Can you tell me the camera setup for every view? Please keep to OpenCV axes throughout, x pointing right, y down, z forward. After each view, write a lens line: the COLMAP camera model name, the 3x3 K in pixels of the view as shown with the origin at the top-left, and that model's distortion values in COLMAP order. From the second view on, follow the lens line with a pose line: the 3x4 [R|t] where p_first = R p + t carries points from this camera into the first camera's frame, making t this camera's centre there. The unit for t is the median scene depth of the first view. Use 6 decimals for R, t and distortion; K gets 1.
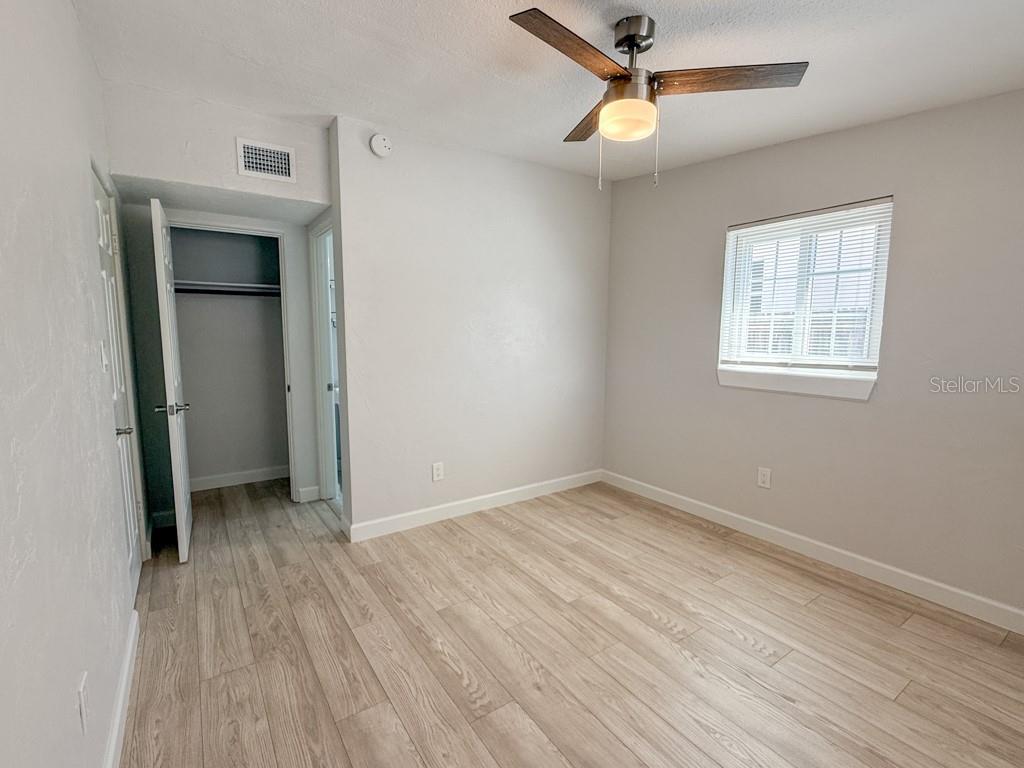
lens RADIAL K [[475.3, 0, 507.8], [0, 475.3, 387.7], [0, 0, 1]] dist [0.003111, -0.000691]
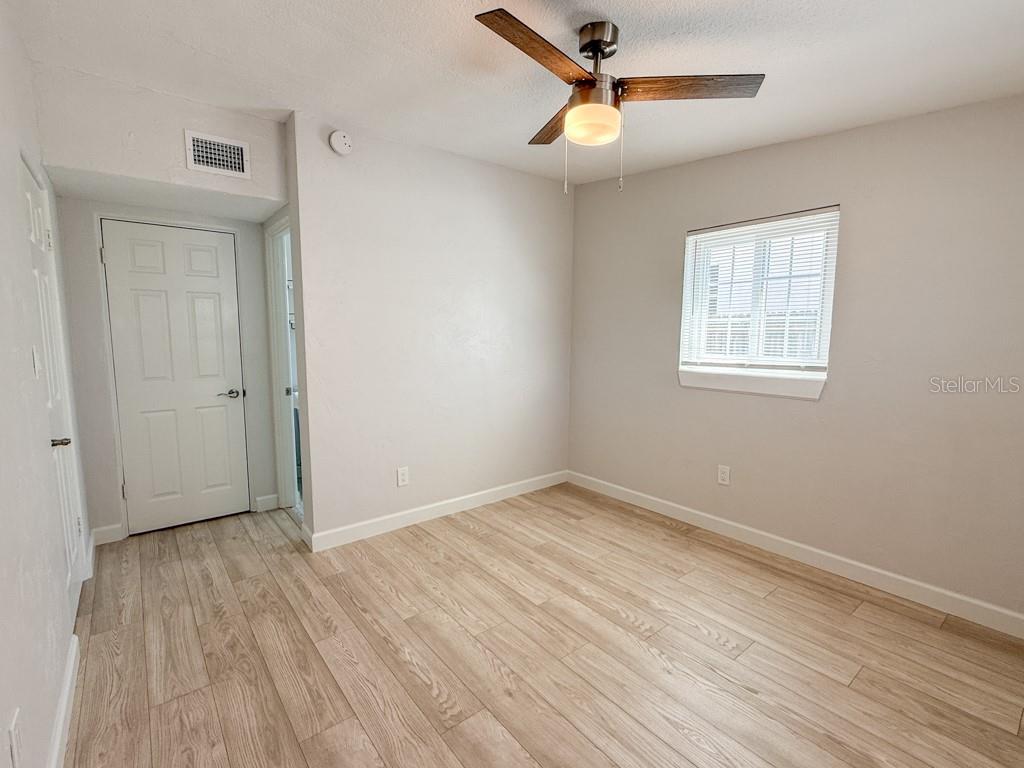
lens RADIAL K [[475.3, 0, 507.8], [0, 475.3, 387.5], [0, 0, 1]] dist [0.003111, -0.000691]
pose [[0.997043, -0.009542, 0.076245, -0.007042], [0.009811, 0.999947, -0.003160, -0.003040], [-0.076211, 0.003899, 0.997084, 0.008060]]
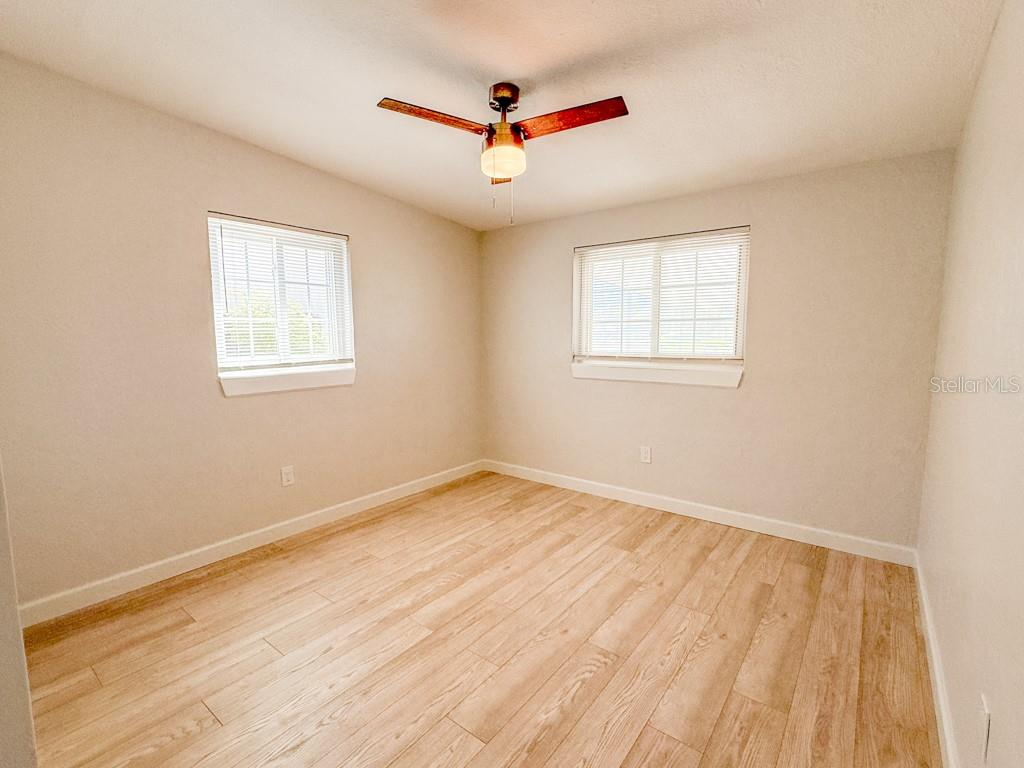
lens RADIAL K [[475.3, 0, 513.6], [0, 475.3, 388.5], [0, 0, 1]] dist [0.003111, -0.000691]
pose [[-0.313716, -0.110960, 0.943011, -0.767375], [0.117925, 0.980906, 0.154649, -0.133135], [-0.942165, 0.159721, -0.294641, 1.111373]]
